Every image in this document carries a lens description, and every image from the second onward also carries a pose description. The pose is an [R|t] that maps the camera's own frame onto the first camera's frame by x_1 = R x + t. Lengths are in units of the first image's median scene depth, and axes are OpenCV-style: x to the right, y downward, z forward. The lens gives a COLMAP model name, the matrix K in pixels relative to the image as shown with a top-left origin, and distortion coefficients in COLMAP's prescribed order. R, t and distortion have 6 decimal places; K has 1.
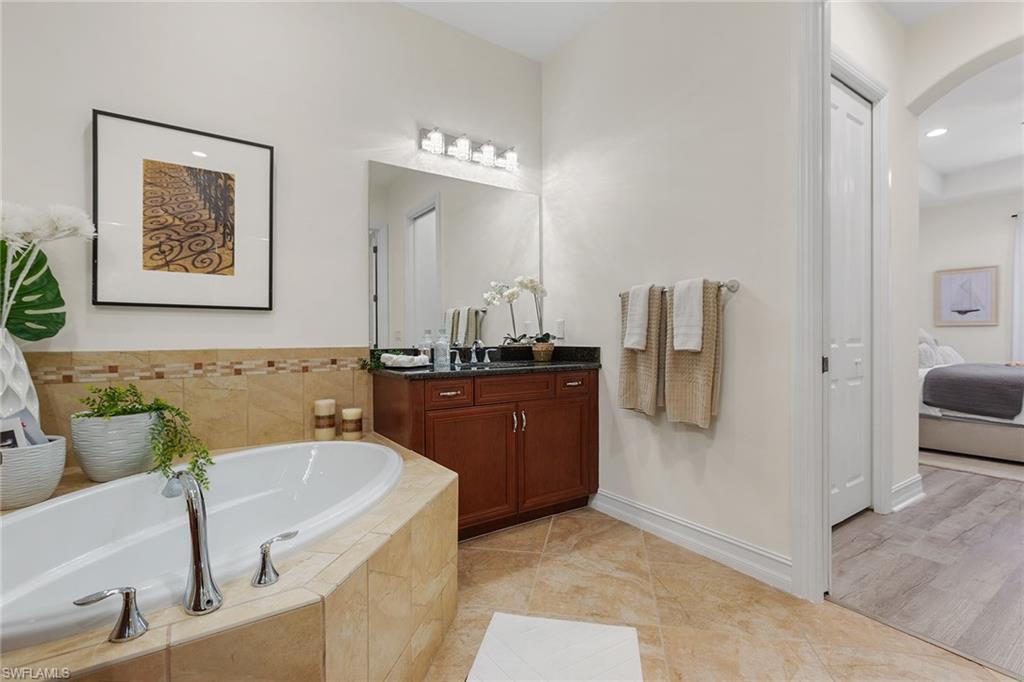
lens RADIAL K [[469.8, 0, 511.8], [0, 469.8, 336.8], [0, 0, 1]] dist [0.003570, -0.000225]
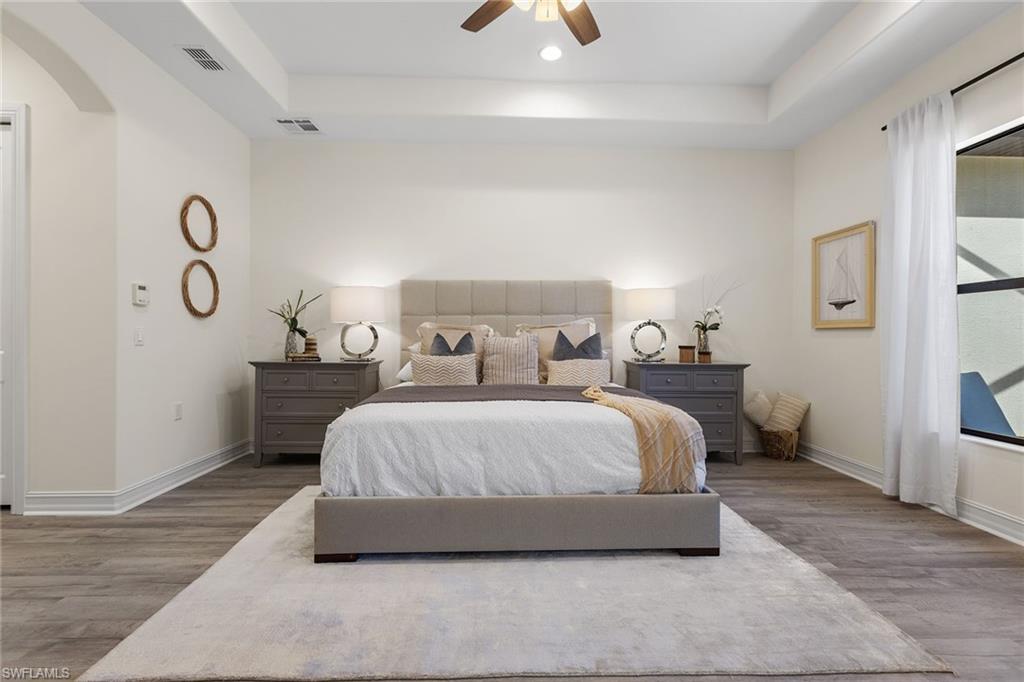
lens RADIAL K [[469.8, 0, 514.8], [0, 469.8, 339.0], [0, 0, 1]] dist [0.003570, -0.000225]
pose [[0.847377, 0.008422, -0.530926, 0.932493], [-0.006955, 0.999964, 0.004761, -0.010047], [0.530947, -0.000342, 0.847405, 0.288322]]
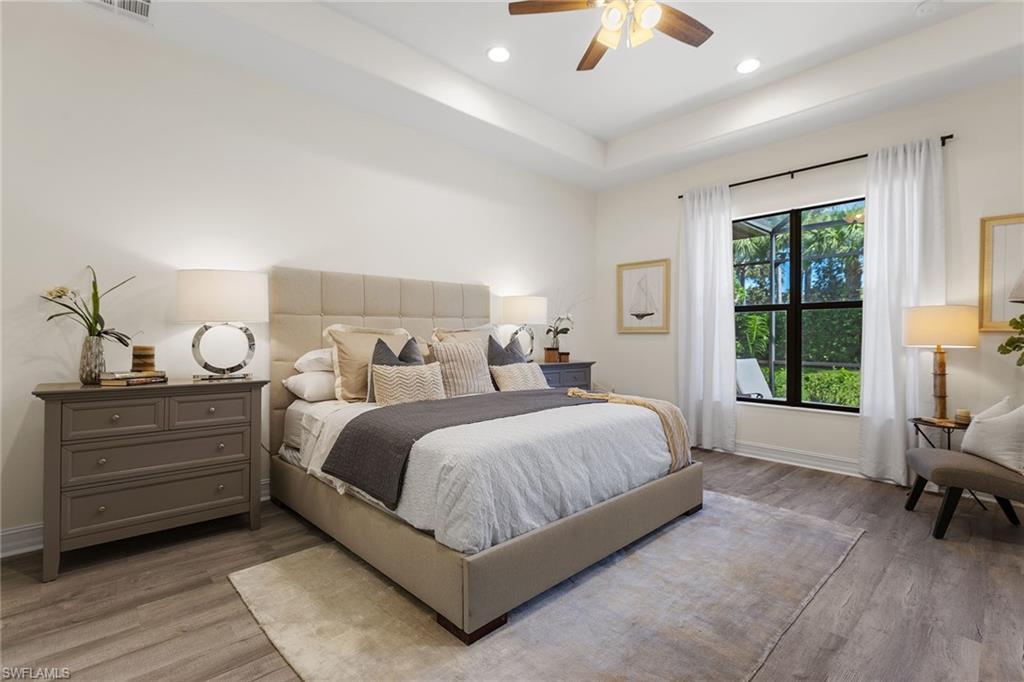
lens RADIAL K [[469.8, 0, 507.9], [0, 469.8, 339.5], [0, 0, 1]] dist [0.003570, -0.000225]
pose [[0.987512, 0.002557, 0.157523, 0.609971], [-0.003297, 0.999985, 0.004436, -0.015143], [-0.157510, -0.004900, 0.987505, 0.240903]]
